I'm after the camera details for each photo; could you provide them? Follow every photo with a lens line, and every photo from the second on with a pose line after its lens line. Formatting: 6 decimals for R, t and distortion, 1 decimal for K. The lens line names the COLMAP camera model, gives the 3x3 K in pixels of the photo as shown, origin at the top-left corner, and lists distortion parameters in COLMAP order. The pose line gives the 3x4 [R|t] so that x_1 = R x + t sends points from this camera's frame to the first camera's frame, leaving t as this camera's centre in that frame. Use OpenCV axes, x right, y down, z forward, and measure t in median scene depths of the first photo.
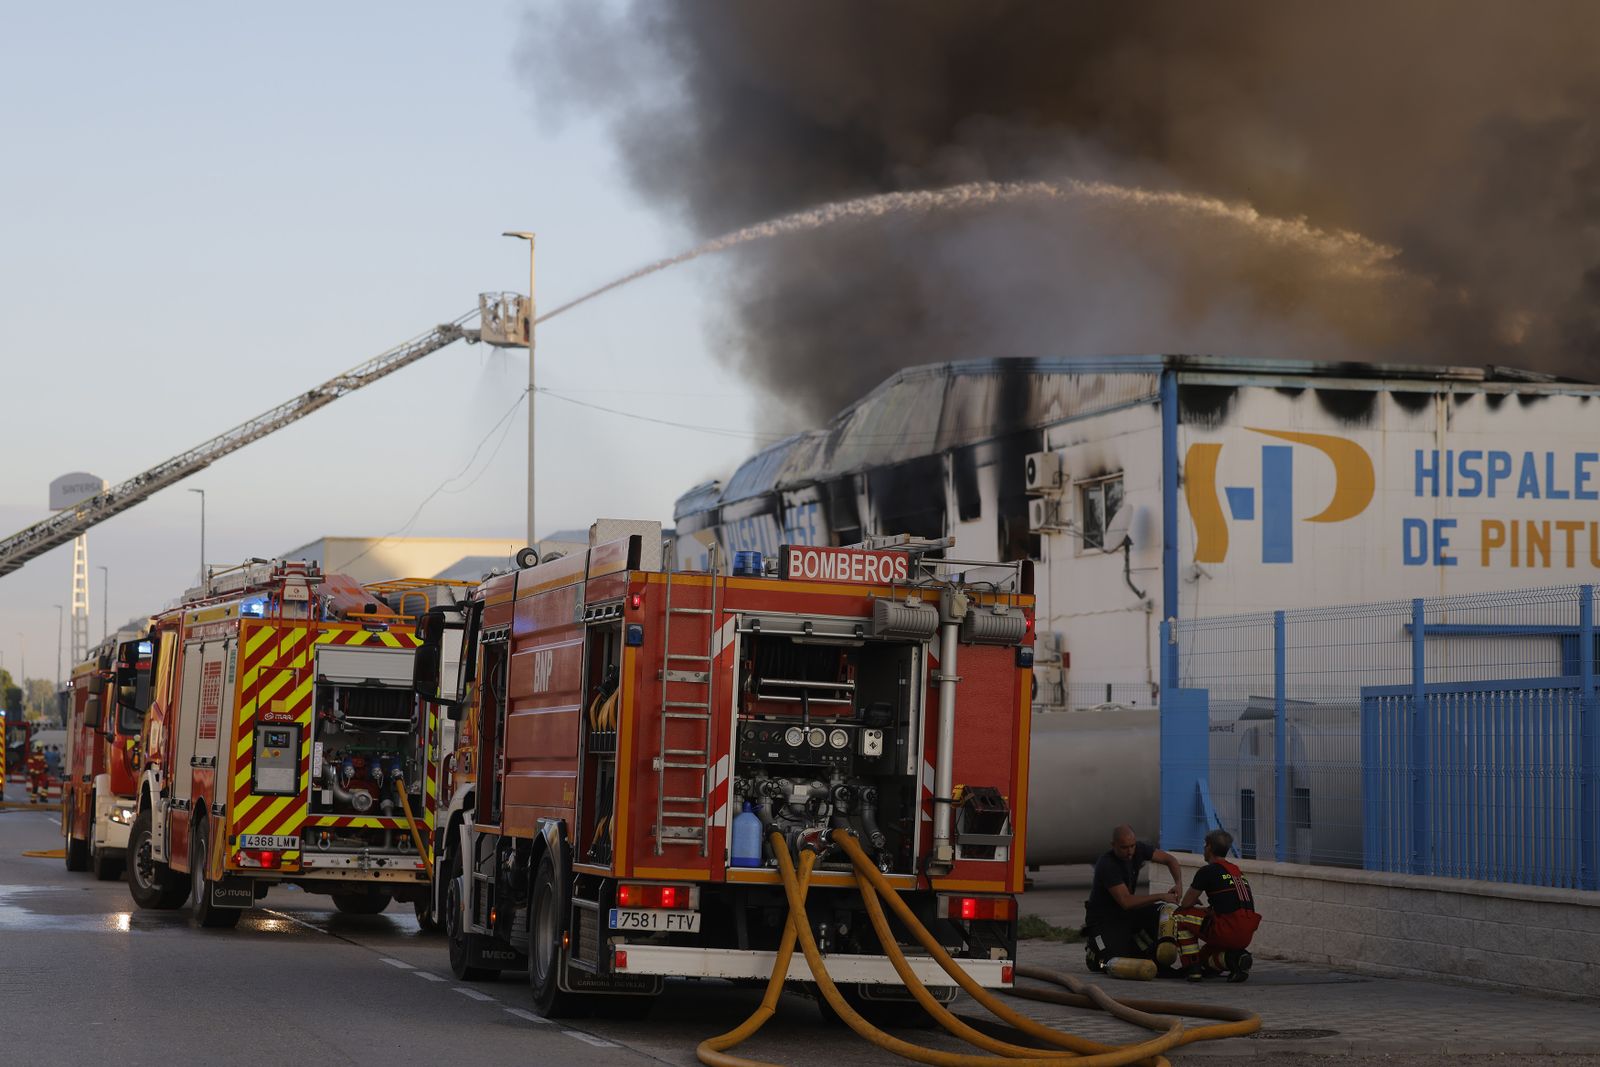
lens RADIAL K [[3576.3, 0, 798.5], [0, 3576.3, 577.2], [0, 0, 1]] dist [-0.094110, 0.008996]
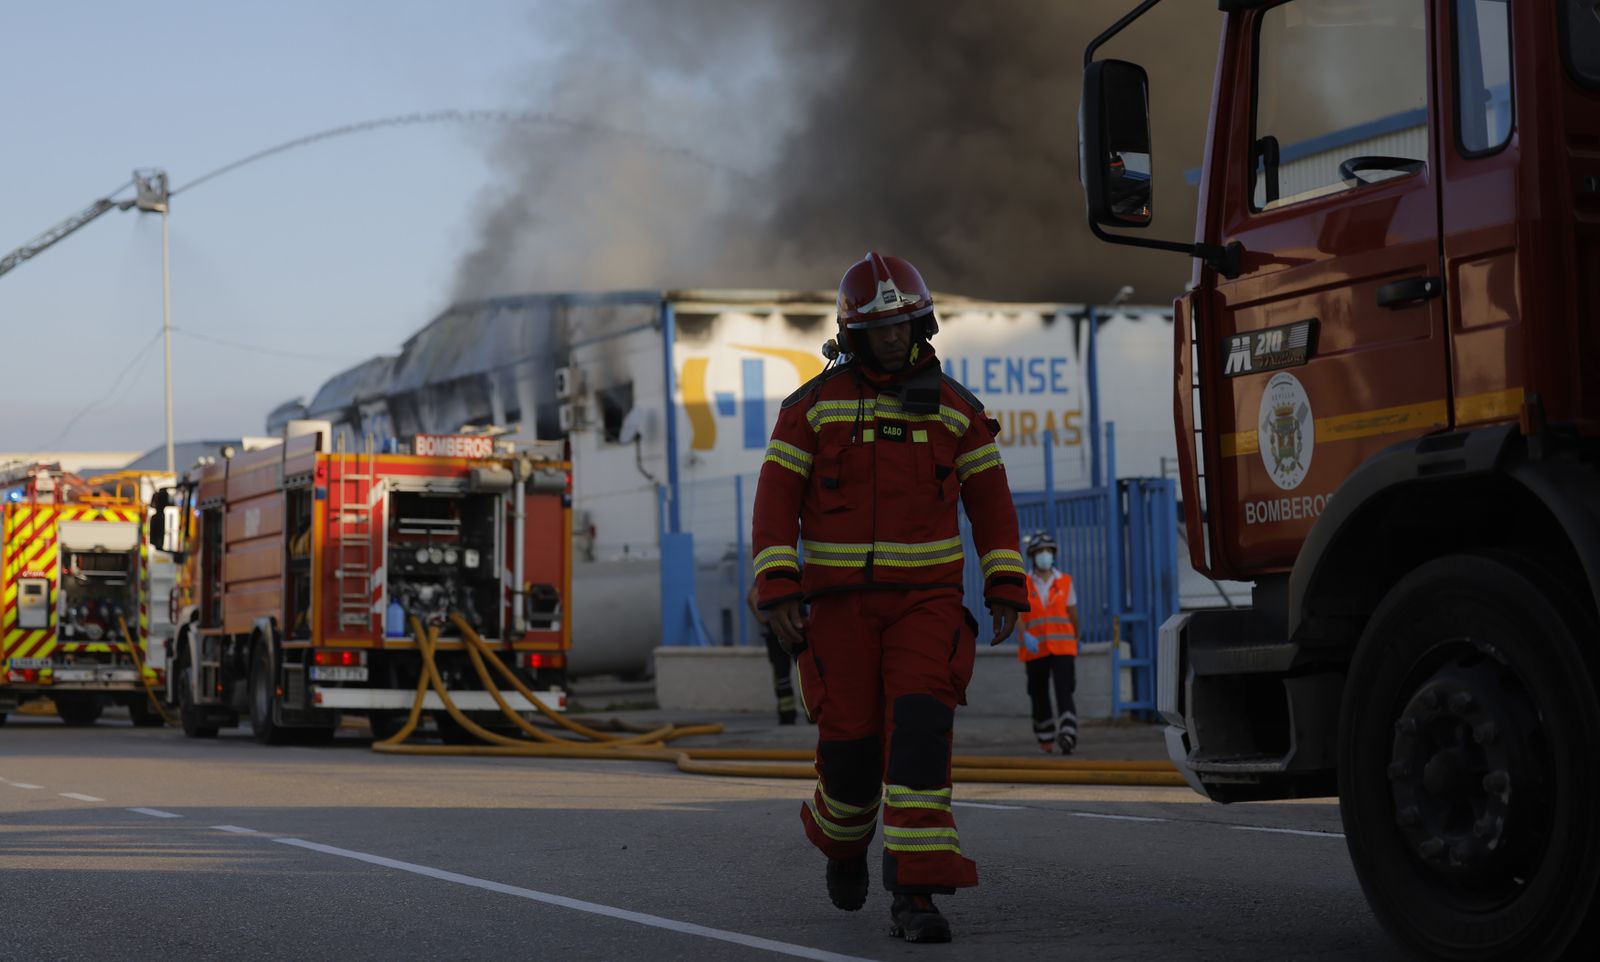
lens RADIAL K [[3237.6, 0, 800.0], [0, 3237.6, 481.0], [0, 0, 1]] dist [-0.205299, 0.135064]
pose [[0.989902, -0.029074, 0.138737, -0.021224], [0.028953, 0.999577, 0.002889, 0.007949], [-0.138763, 0.001157, 0.990325, -0.278538]]
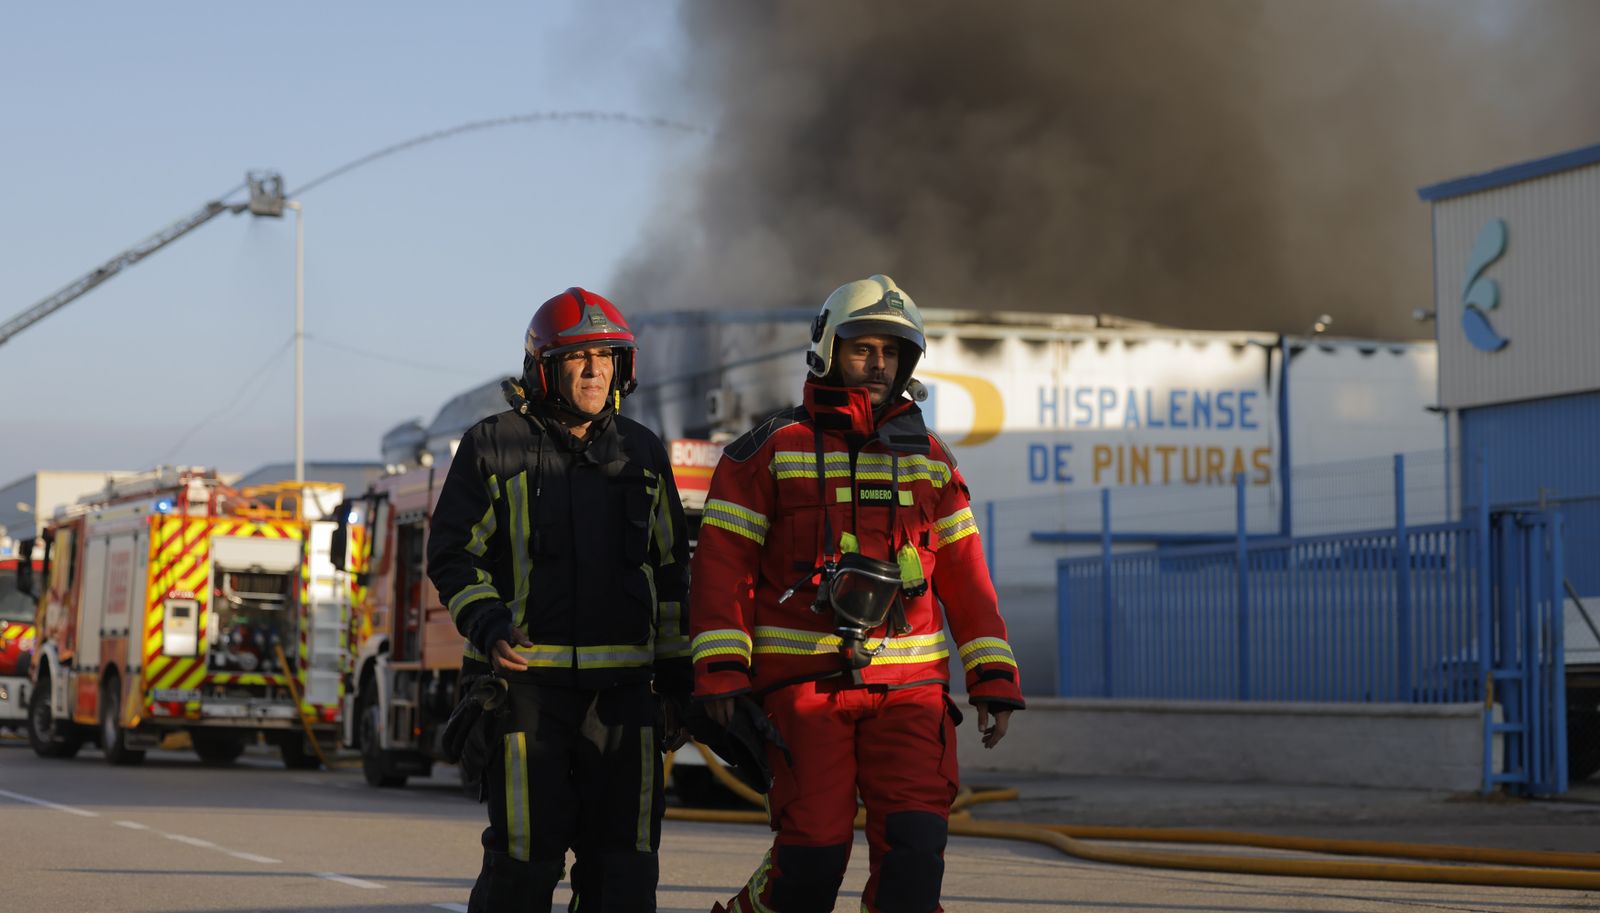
lens RADIAL K [[3261.8, 0, 800.0], [0, 3261.8, 456.5], [0, 0, 1]] dist [-0.223489, 0.315466]
pose [[0.993188, -0.003259, 0.116477, -0.062402], [0.005350, 0.999830, -0.017648, 0.012152], [-0.116400, 0.018151, 0.993037, -0.141103]]
